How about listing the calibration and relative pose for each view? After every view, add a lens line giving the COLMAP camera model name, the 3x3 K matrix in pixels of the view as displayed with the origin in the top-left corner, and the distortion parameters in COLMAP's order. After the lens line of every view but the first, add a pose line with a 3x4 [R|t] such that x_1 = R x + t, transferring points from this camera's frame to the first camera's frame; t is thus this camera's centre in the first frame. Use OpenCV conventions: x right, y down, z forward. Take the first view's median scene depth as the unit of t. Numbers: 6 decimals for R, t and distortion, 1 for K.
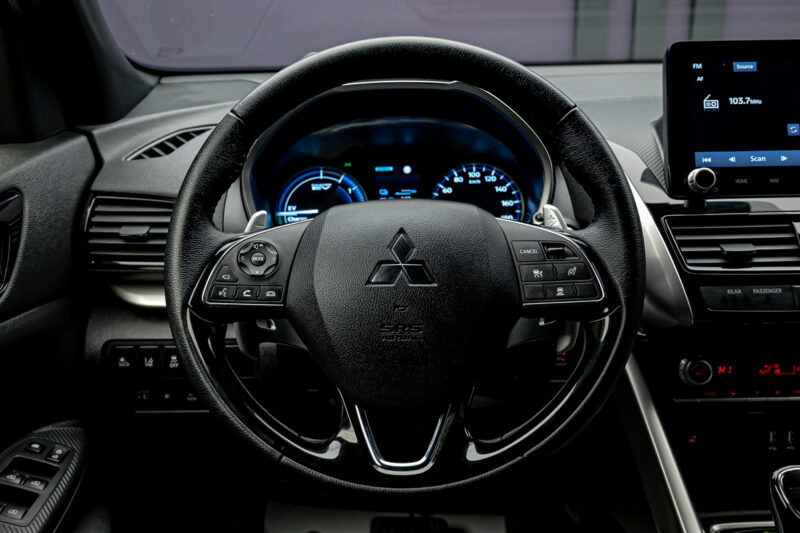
lens RADIAL K [[713.2, 0, 397.4], [0, 713.2, 261.3], [0, 0, 1]] dist [-0.010292, 0.001858]
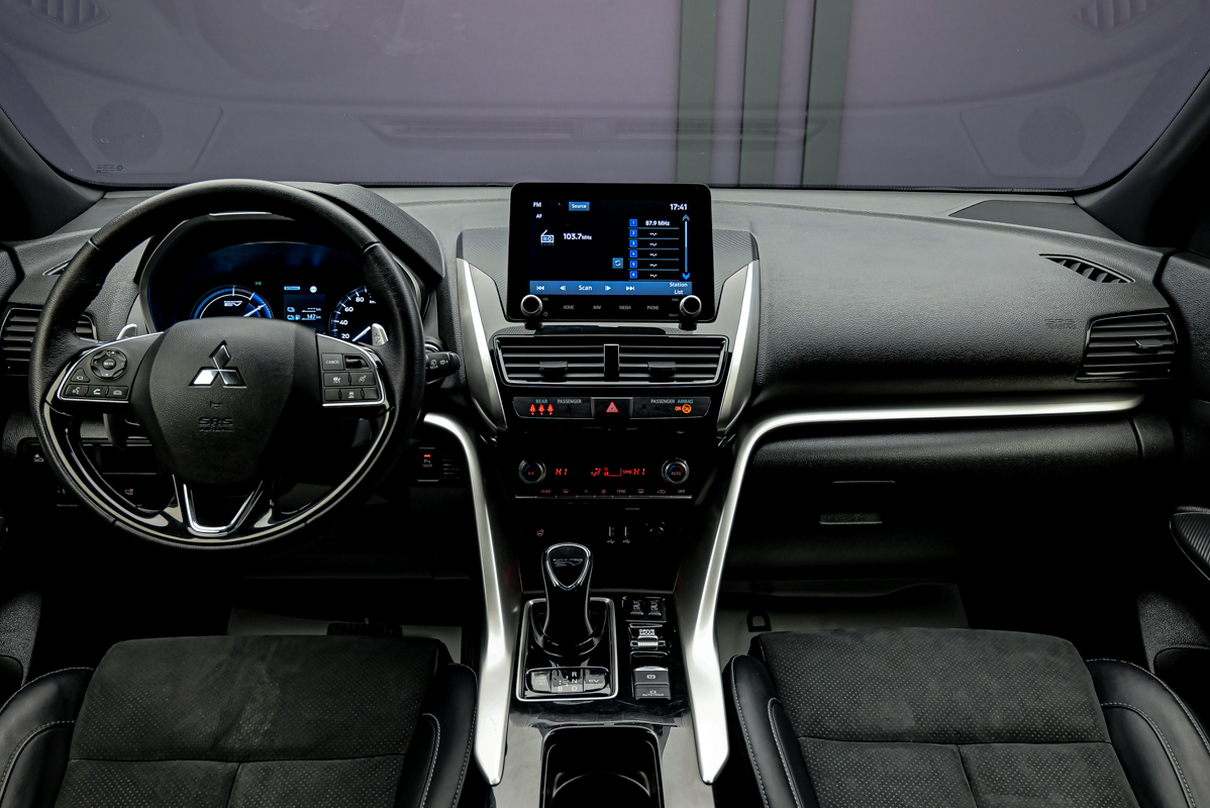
lens RADIAL K [[864.0, 0, 589.5], [0, 864.0, 439.2], [0, 0, 1]] dist [-0.006549, 0.000481]
pose [[0.999246, 0.017492, 0.034672, 0.469861], [-0.019385, 0.998296, 0.055044, 0.022965], [-0.033650, -0.055674, 0.997882, -0.407973]]
